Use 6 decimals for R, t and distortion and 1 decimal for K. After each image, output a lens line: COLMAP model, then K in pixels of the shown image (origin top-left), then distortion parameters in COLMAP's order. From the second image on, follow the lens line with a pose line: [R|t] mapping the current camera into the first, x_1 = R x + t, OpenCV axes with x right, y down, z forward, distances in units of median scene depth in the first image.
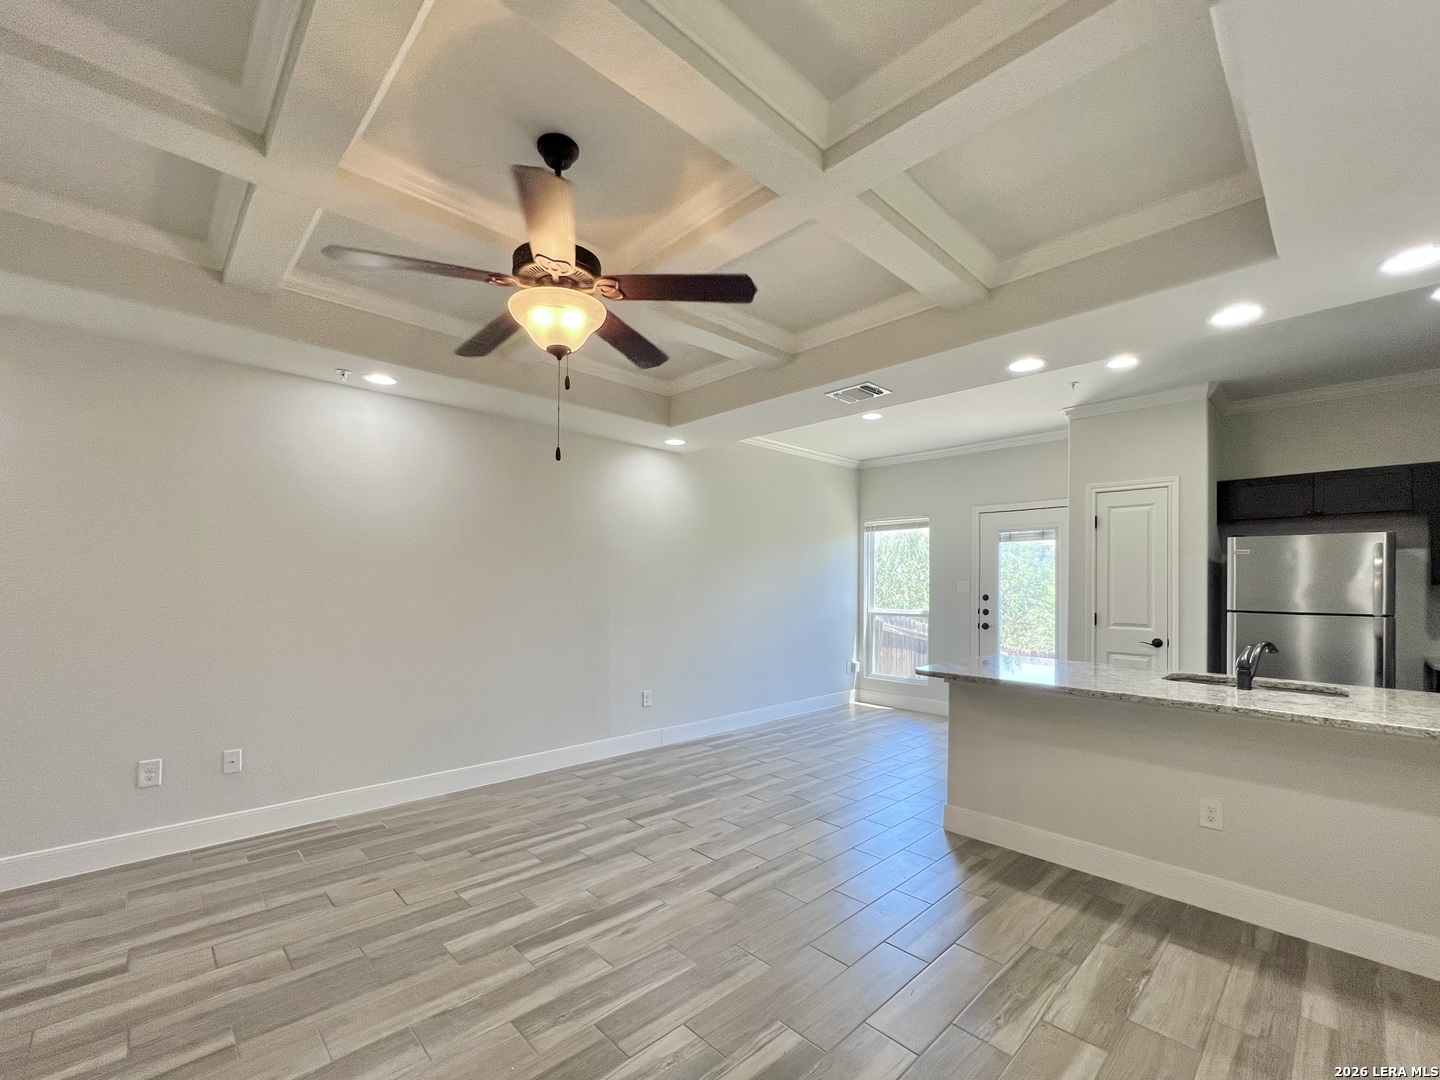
lens RADIAL K [[616.5, 0, 712.1], [0, 616.5, 579.1], [0, 0, 1]] dist [-0.009582, -0.000040]
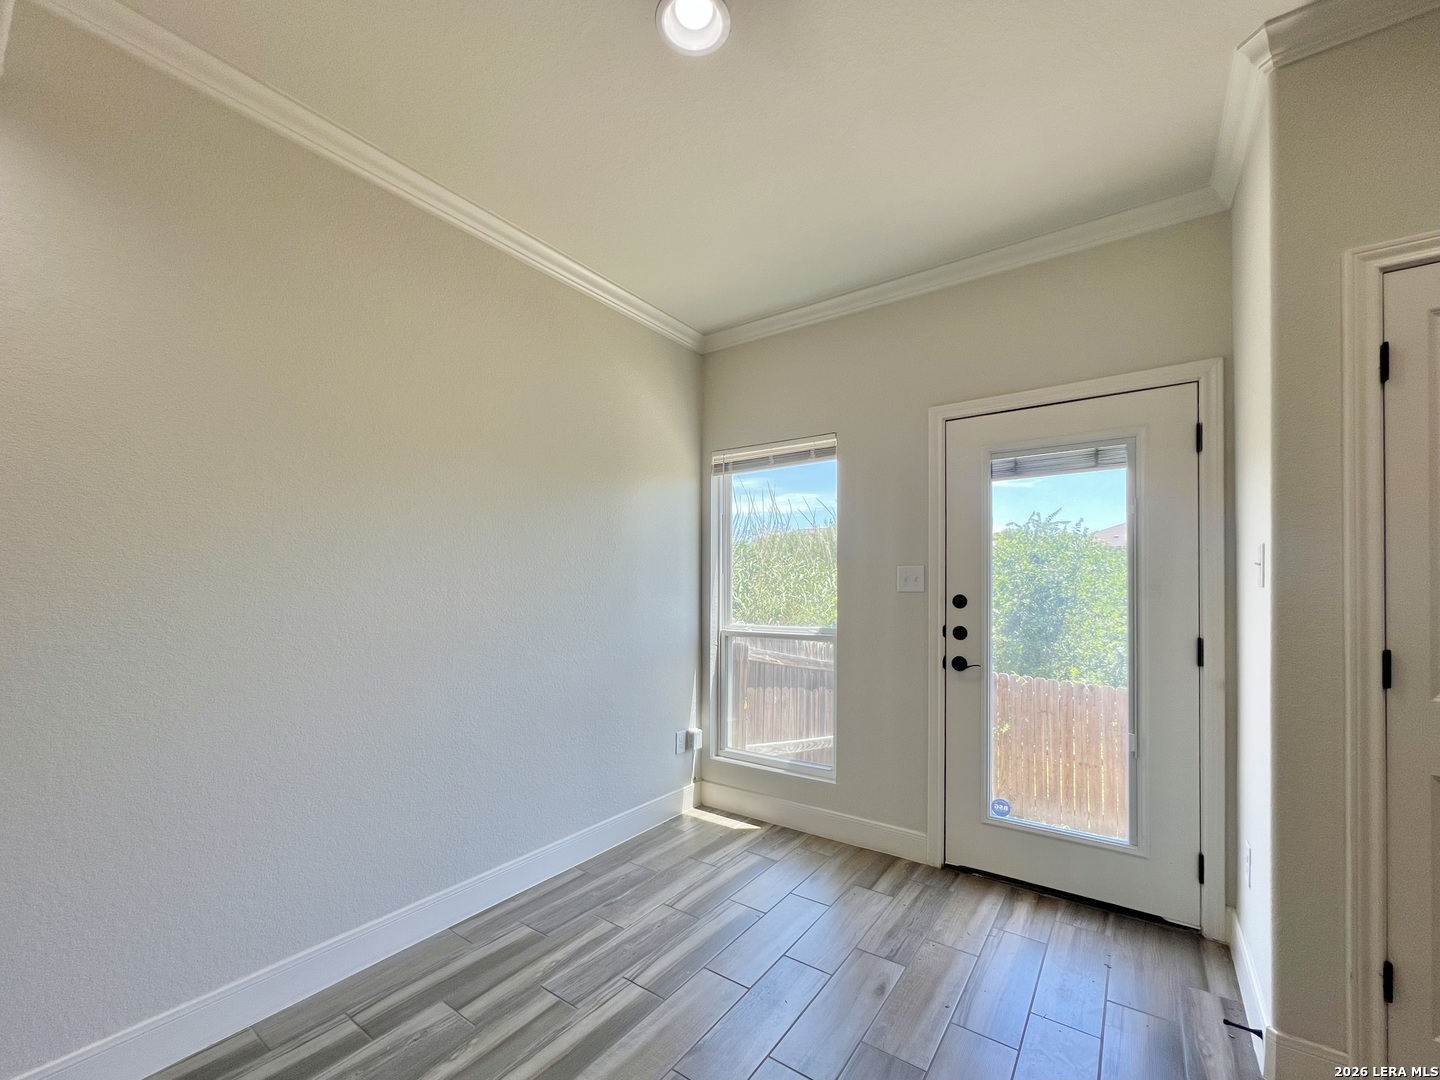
lens RADIAL K [[600.1, 0, 709.9], [0, 600.1, 582.0], [0, 0, 1]] dist [-0.000952, 0.000159]
pose [[0.982560, -0.001228, 0.185943, 0.195867], [0.001083, 0.999999, 0.000877, 0.016448], [-0.185944, -0.000661, 0.982560, 0.653646]]
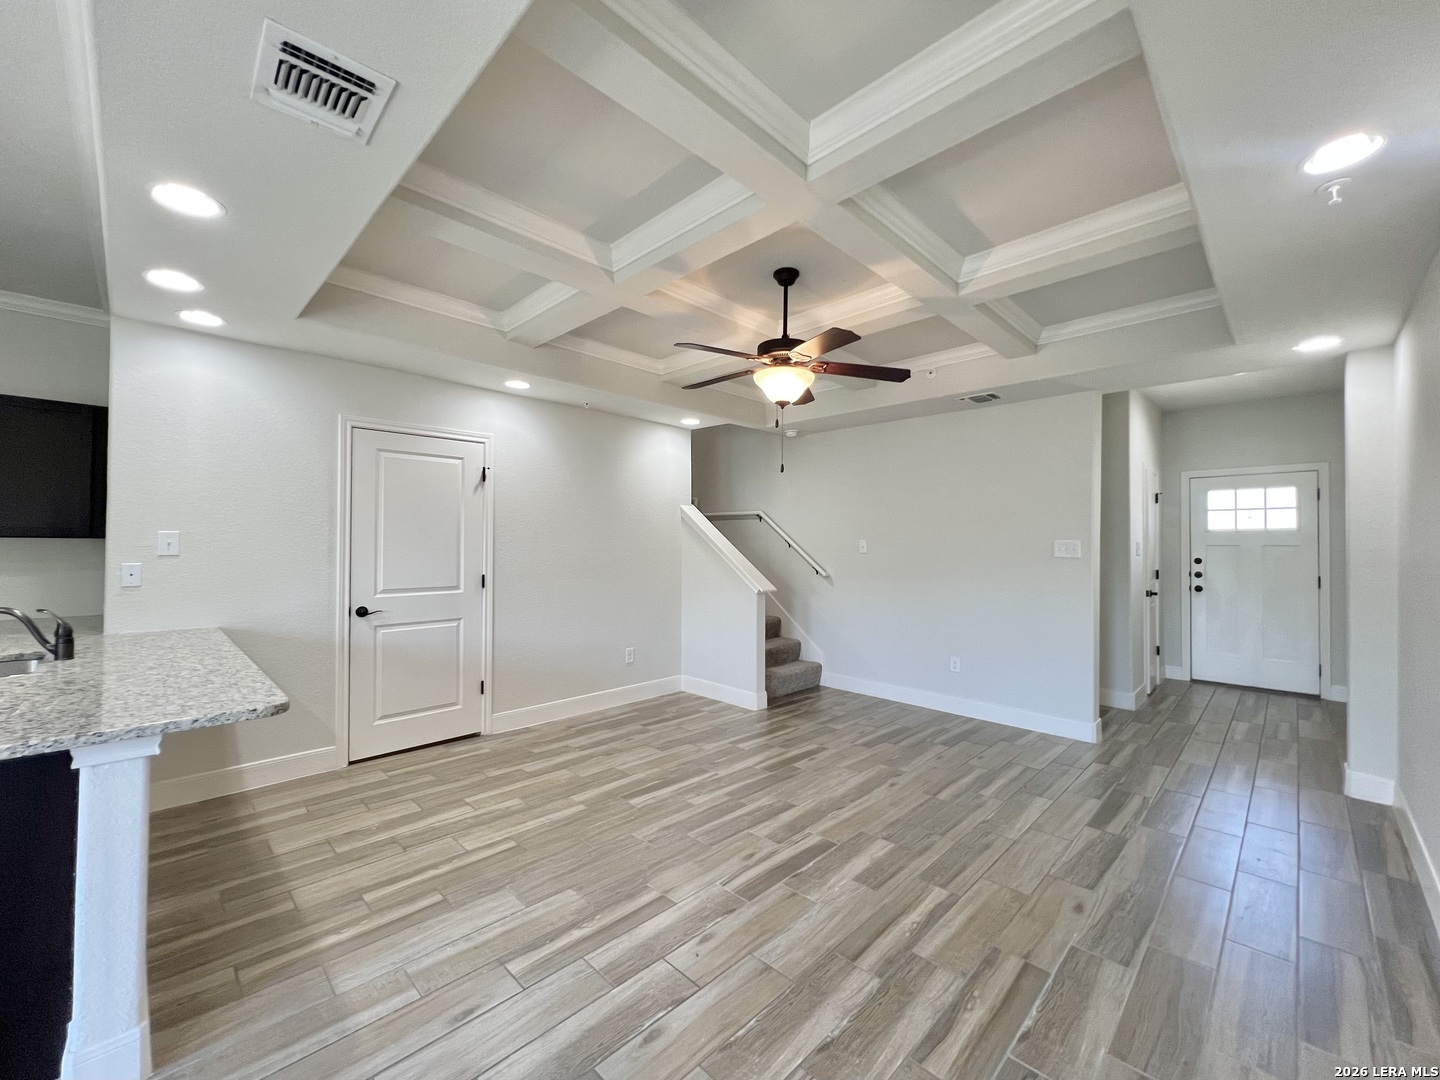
lens RADIAL K [[581.4, 0, 719.8], [0, 581.4, 538.6], [0, 0, 1]] dist [-0.002674, 0.000399]
pose [[-0.999300, -0.017194, -0.033216, -0.015959], [-0.016493, 0.999638, -0.021252, 0.005729], [0.033569, -0.020689, -0.999222, 0.891023]]
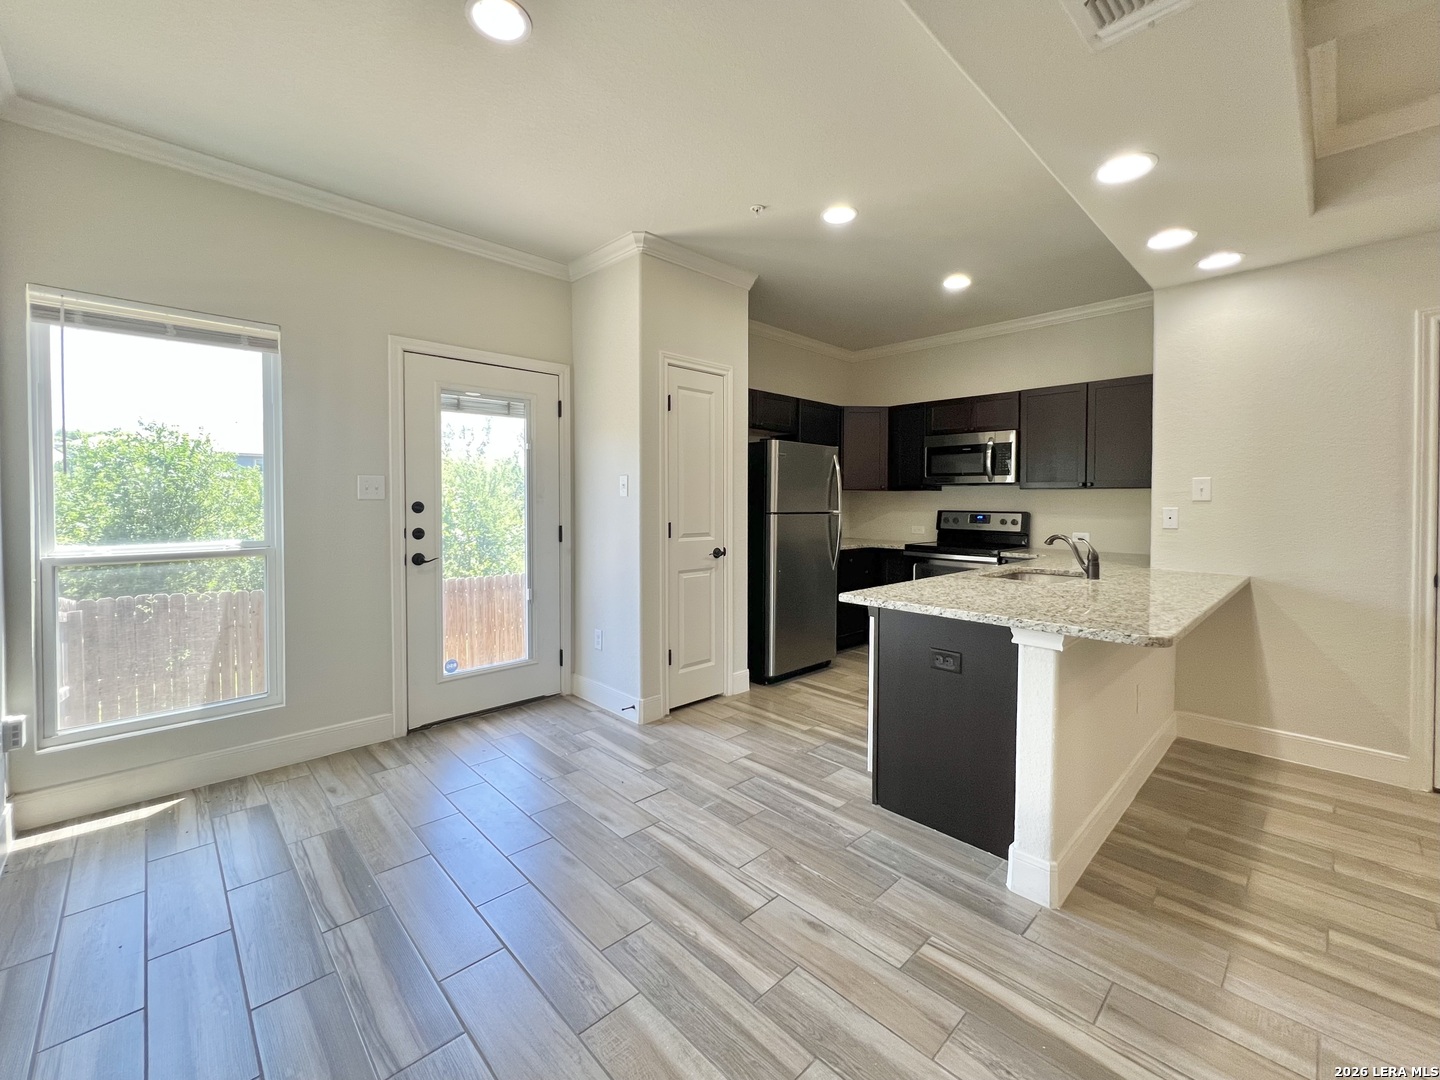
lens RADIAL K [[598.7, 0, 717.6], [0, 598.7, 512.8], [0, 0, 1]] dist [-0.002819, 0.000094]
pose [[-0.007945, -0.028039, 0.999575, -0.098422], [-0.010845, 0.999550, 0.027953, 0.018819], [-0.999910, -0.010619, -0.008245, 0.809788]]
